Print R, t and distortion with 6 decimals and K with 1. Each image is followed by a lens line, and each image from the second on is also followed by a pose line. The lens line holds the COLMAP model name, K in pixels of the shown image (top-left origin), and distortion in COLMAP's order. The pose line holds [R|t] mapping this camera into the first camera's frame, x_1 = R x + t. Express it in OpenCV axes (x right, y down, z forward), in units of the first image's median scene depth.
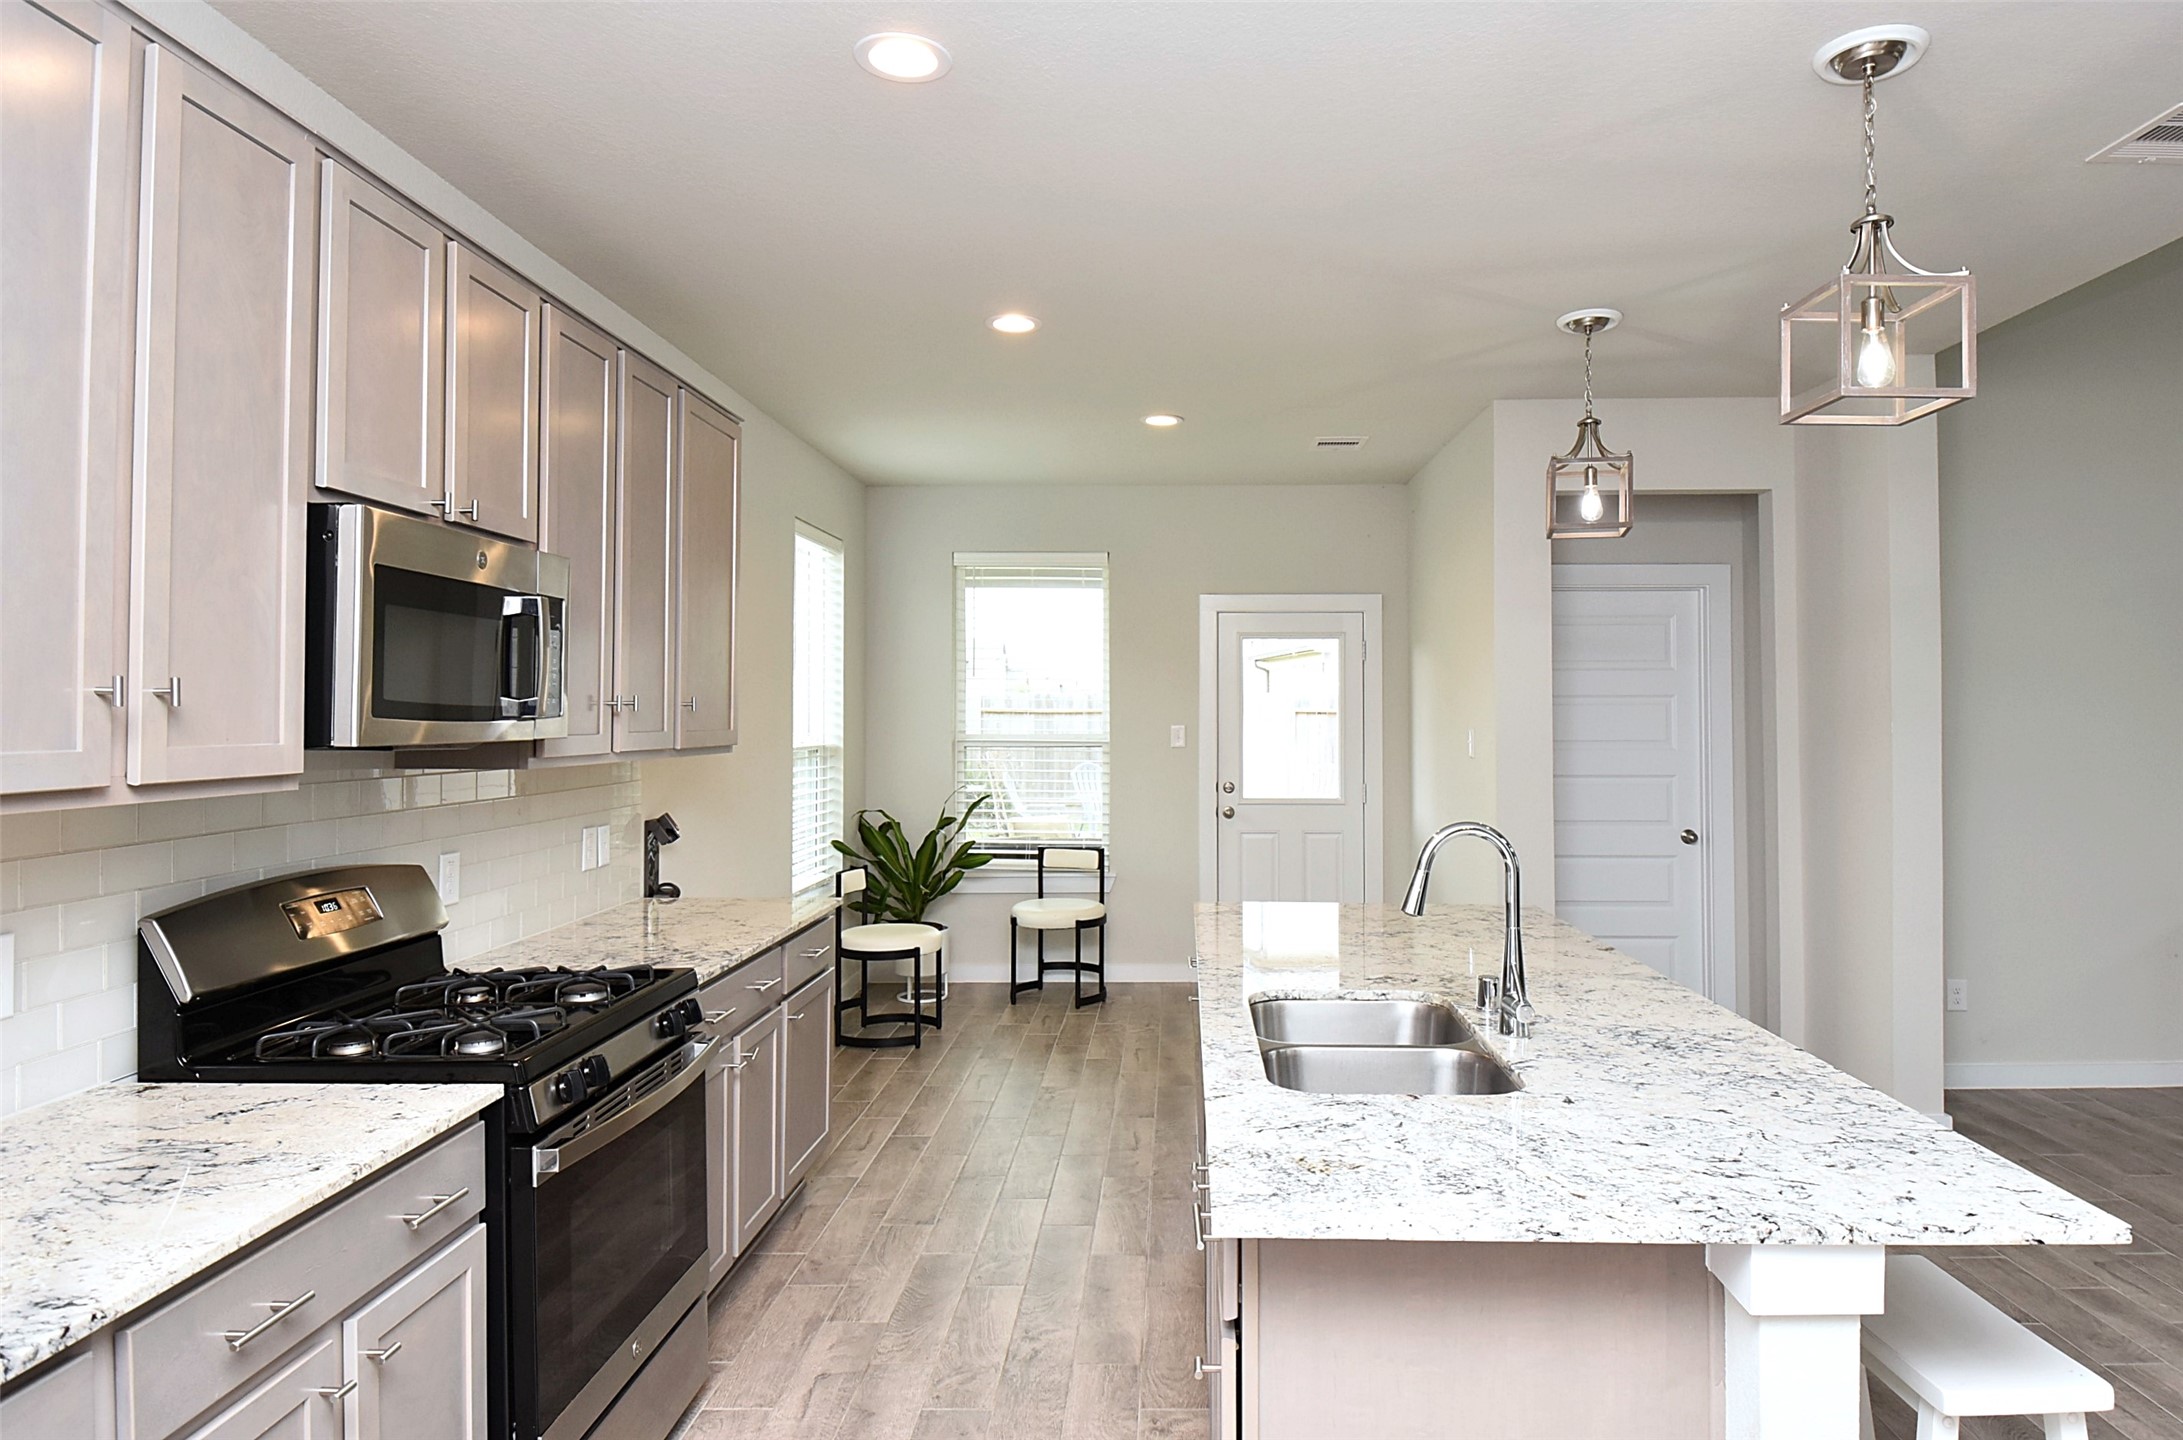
lens RADIAL K [[1260.7, 0, 1125.0], [0, 1260.7, 656.6], [0, 0, 1]] dist [0.011771, -0.019403]
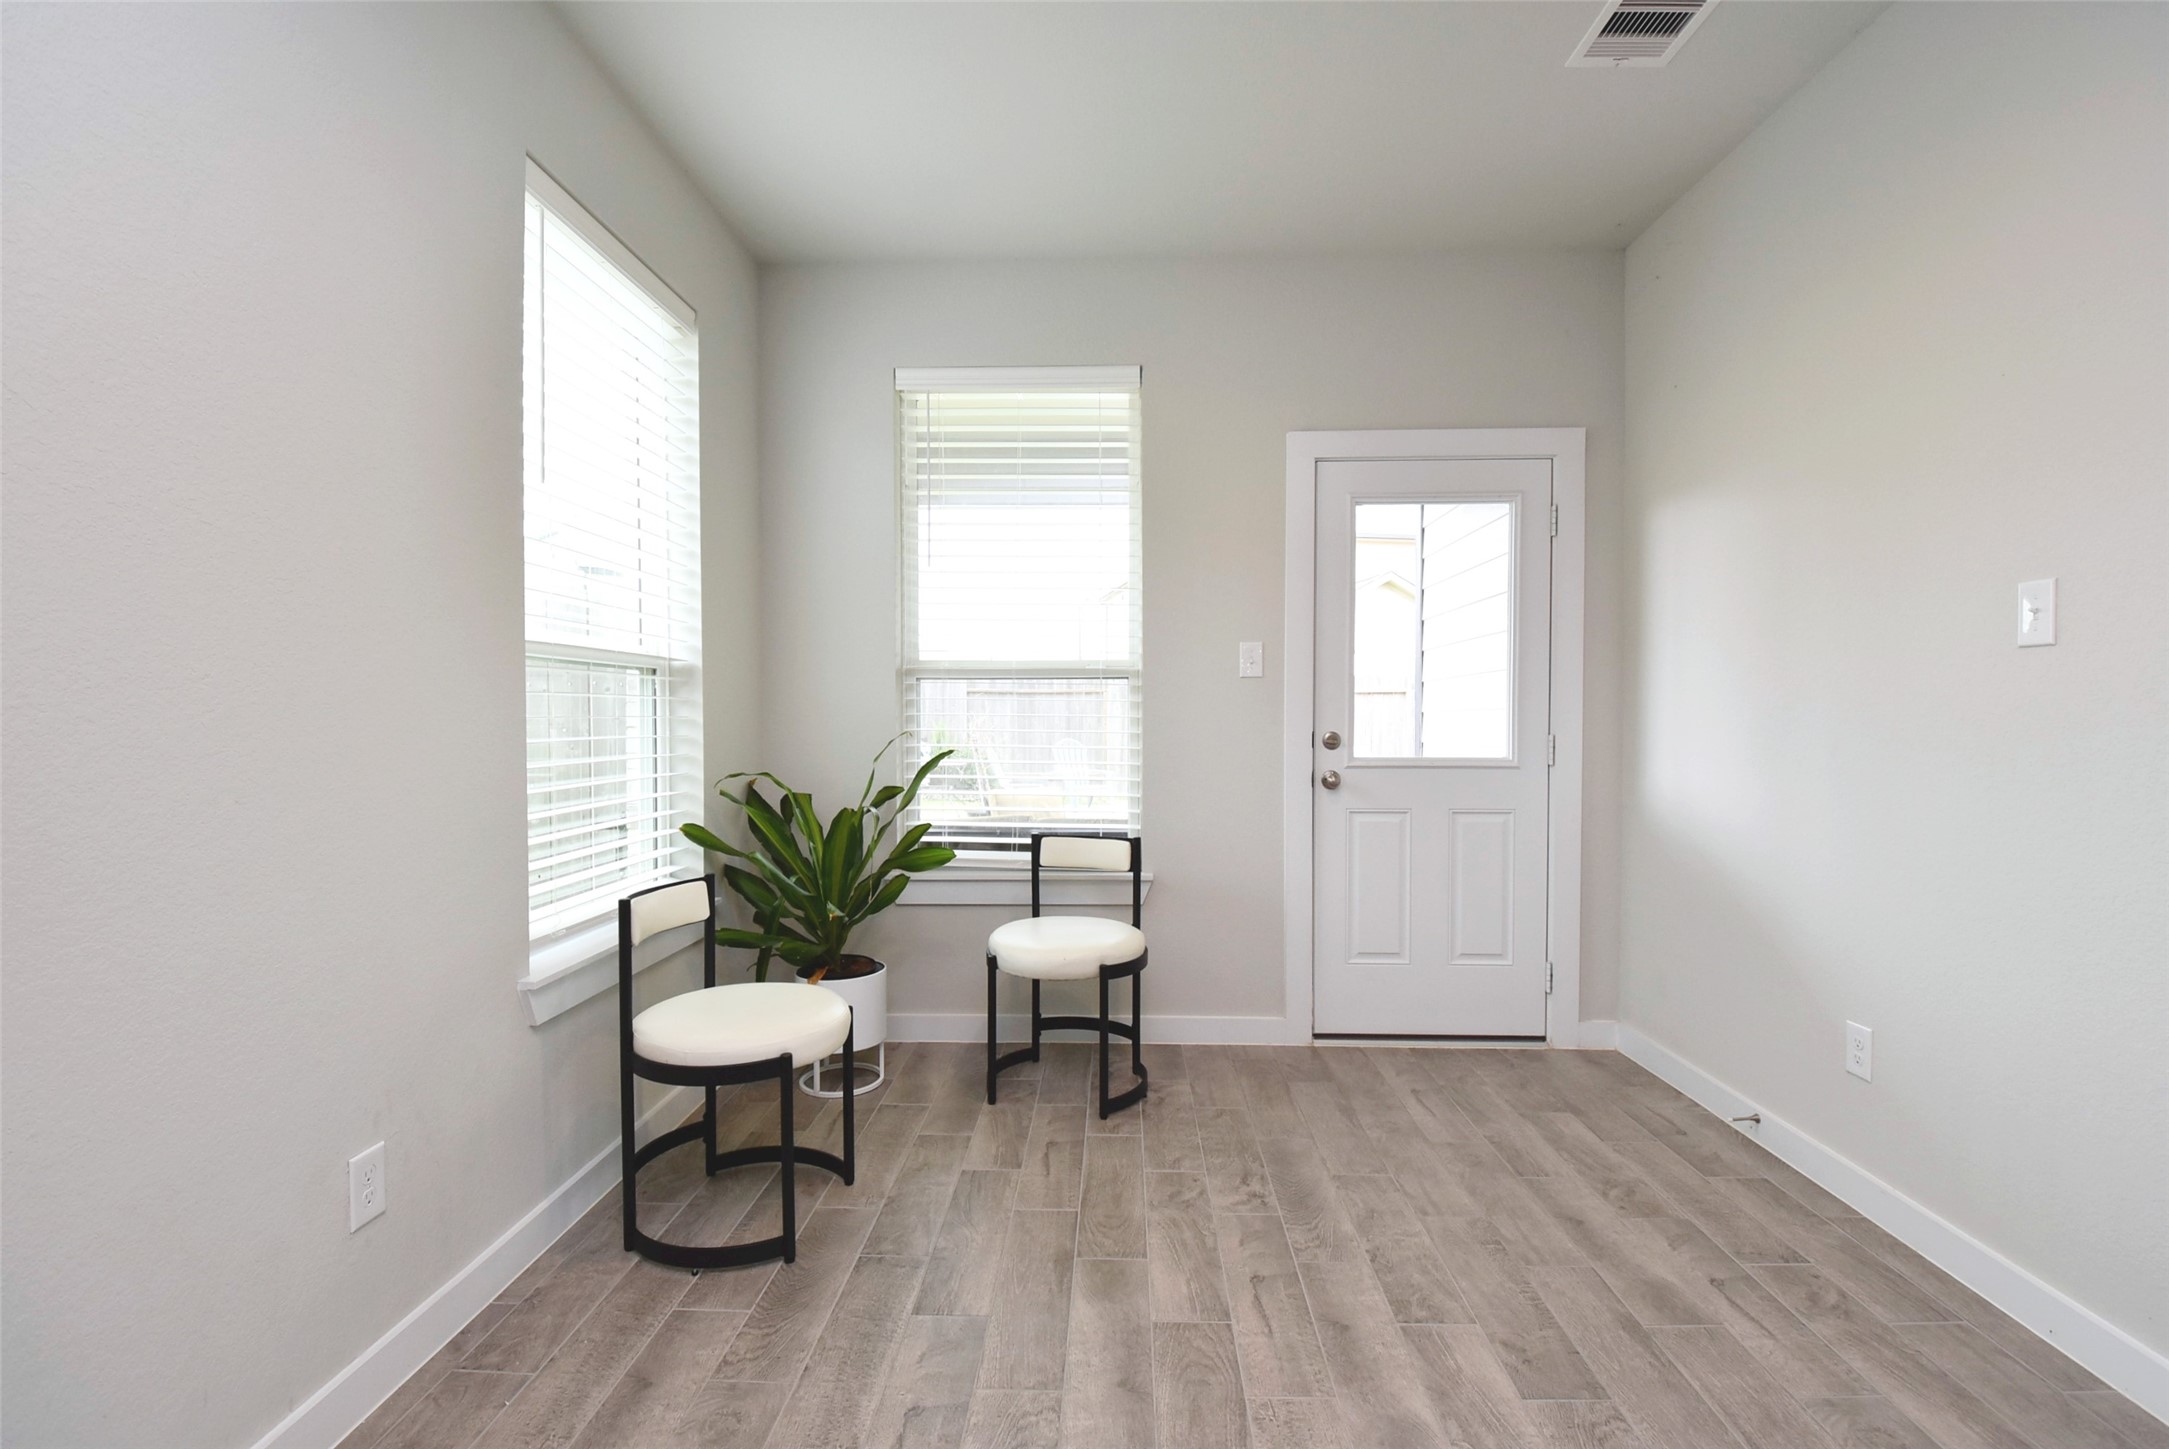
lens RADIAL K [[965.7, 0, 1075.8], [0, 965.7, 721.3], [0, 0, 1]] dist [-0.011298, -0.008585]
pose [[0.999955, 0.000865, -0.009498, -0.043307], [-0.000342, 0.998489, 0.054949, 0.070654], [0.009531, -0.054943, 0.998444, 0.537416]]
